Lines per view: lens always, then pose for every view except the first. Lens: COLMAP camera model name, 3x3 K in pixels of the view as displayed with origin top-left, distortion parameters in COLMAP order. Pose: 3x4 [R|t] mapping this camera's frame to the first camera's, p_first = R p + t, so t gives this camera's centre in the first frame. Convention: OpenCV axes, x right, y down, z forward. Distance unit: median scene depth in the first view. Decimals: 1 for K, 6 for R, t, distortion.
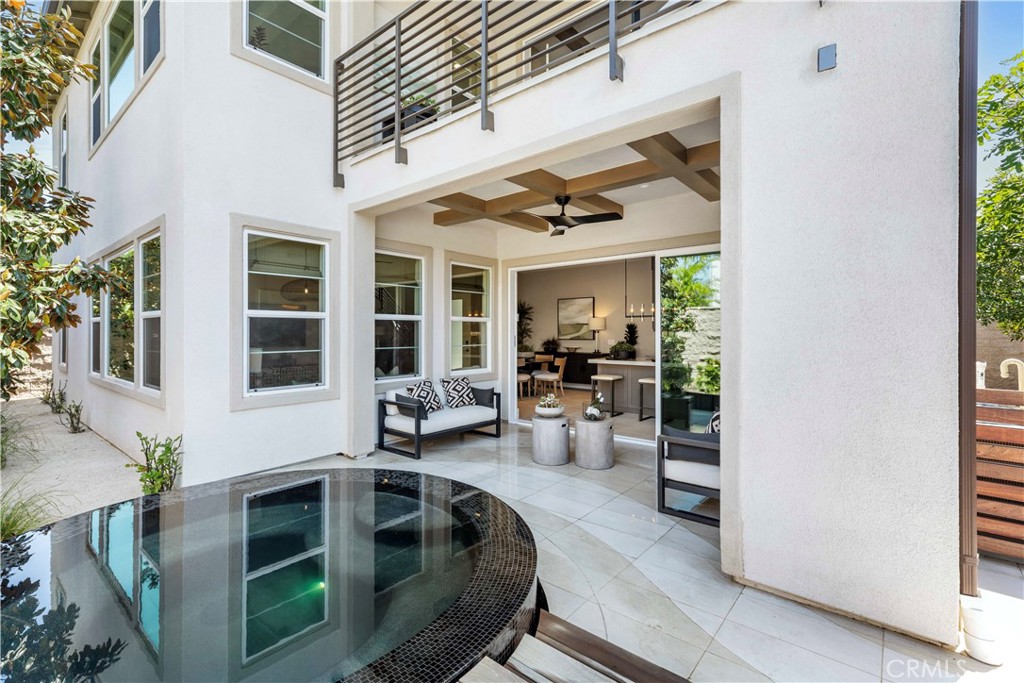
lens RADIAL K [[453.2, 0, 510.3], [0, 453.2, 334.5], [0, 0, 1]] dist [0.006011, 0.000509]
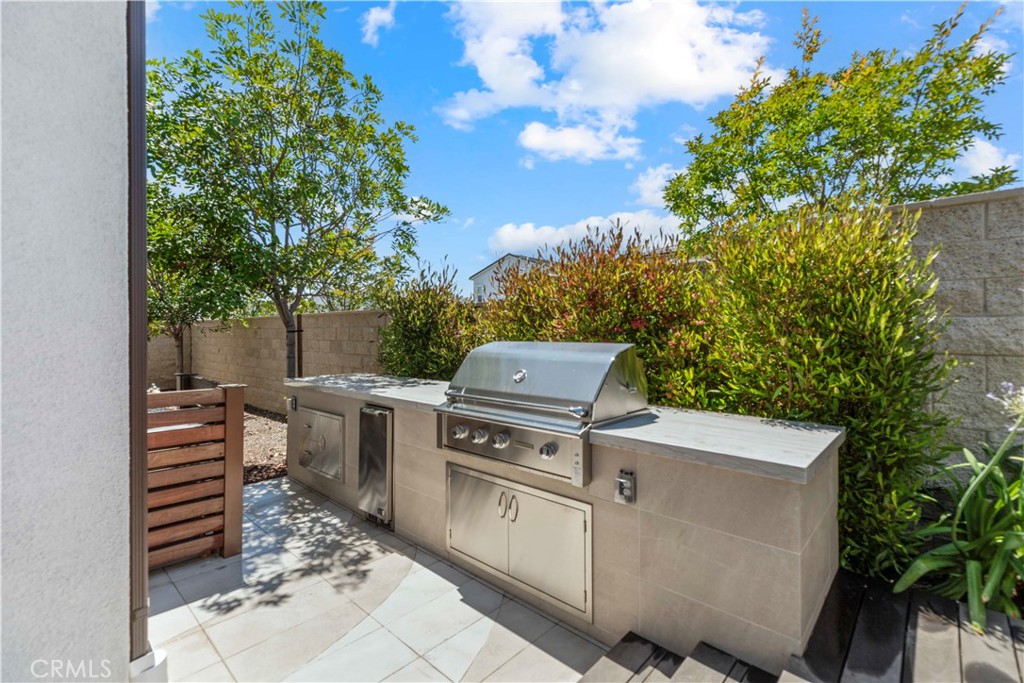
lens RADIAL K [[453.2, 0, 508.1], [0, 453.2, 335.6], [0, 0, 1]] dist [0.006011, 0.000509]
pose [[0.100936, -0.003614, 0.994886, 0.249175], [-0.000765, 0.999993, 0.003710, -0.004454], [-0.994893, -0.001136, 0.100932, 0.252384]]
